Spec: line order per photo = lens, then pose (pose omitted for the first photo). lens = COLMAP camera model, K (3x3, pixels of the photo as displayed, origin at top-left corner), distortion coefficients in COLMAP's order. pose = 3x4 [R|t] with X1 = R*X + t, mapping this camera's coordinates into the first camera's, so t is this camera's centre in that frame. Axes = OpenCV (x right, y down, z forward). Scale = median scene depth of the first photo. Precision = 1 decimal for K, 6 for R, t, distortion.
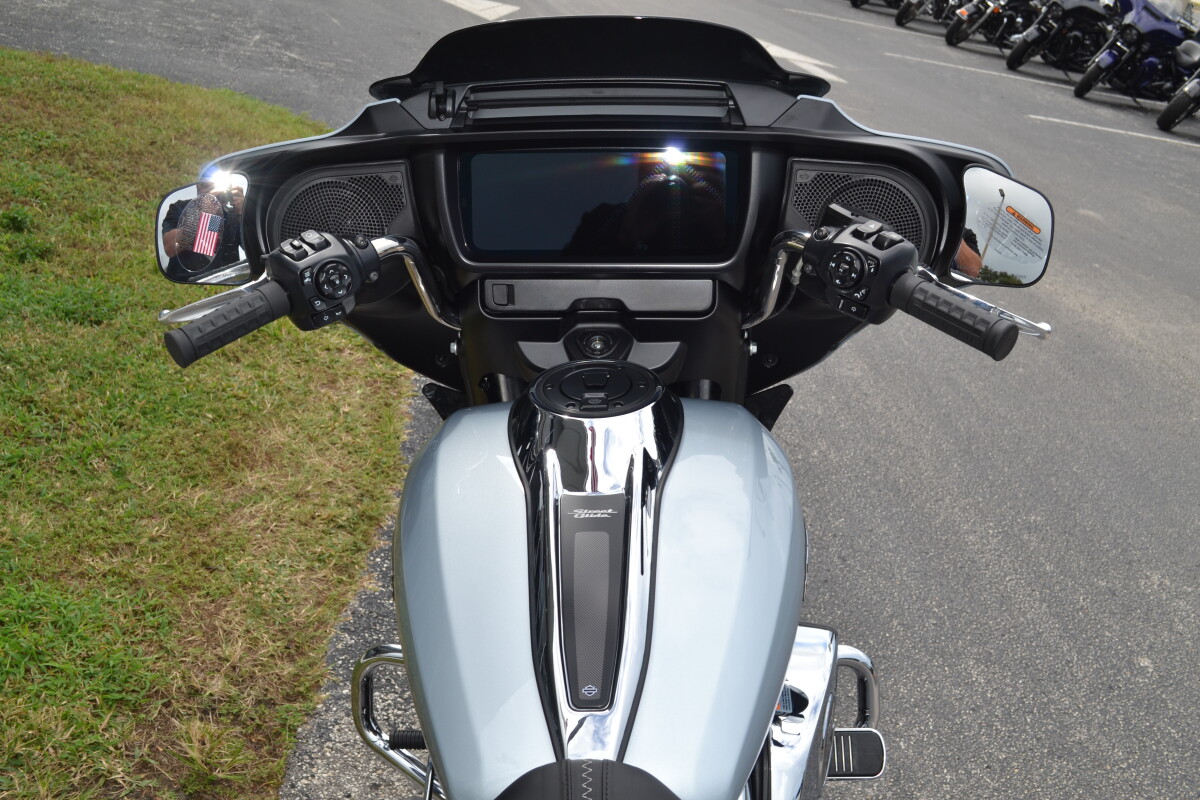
lens RADIAL K [[1320.3, 0, 600.0], [0, 1320.3, 400.0], [0, 0, 1]] dist [-0.067326, 0.019417]
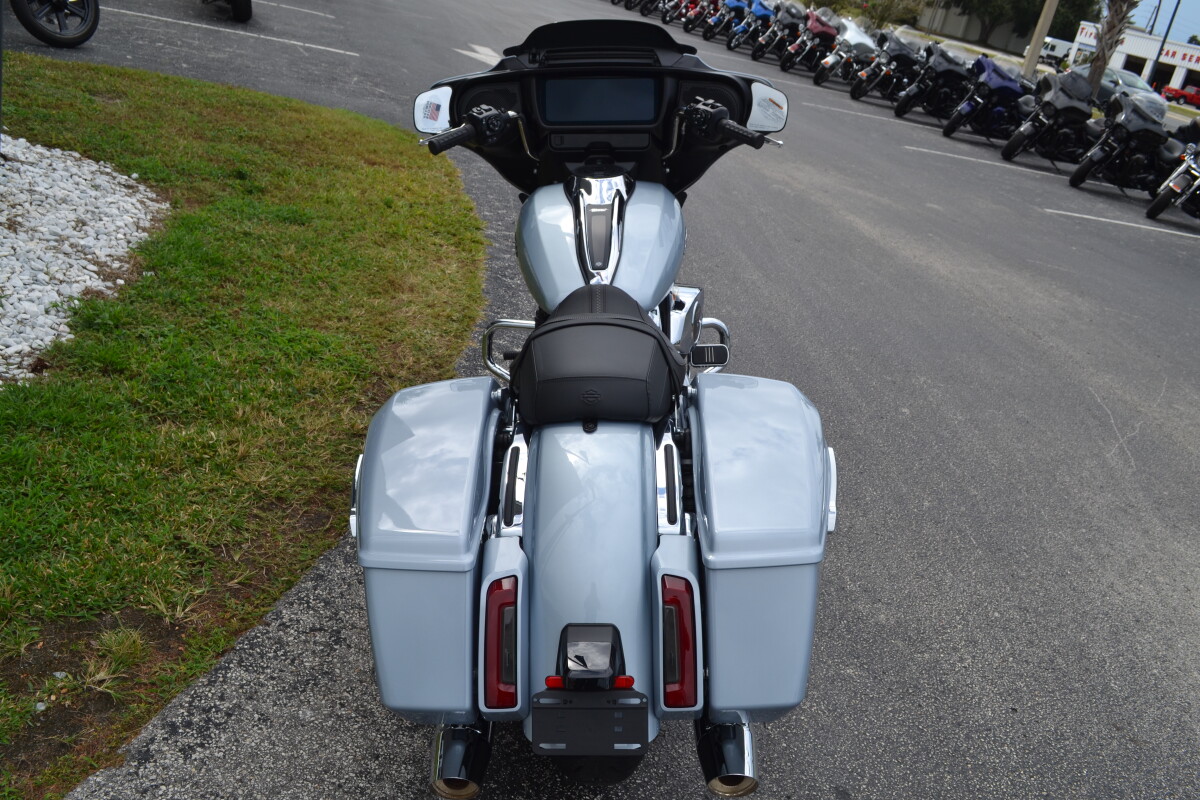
lens RADIAL K [[1059.8, 0, 600.0], [0, 1059.8, 400.0], [0, 0, 1]] dist [-0.081081, 0.000168]
pose [[0.999934, -0.000679, 0.011457, -0.005739], [0.000593, 0.999972, 0.007497, 0.091529], [-0.011462, -0.007489, 0.999906, -0.217947]]
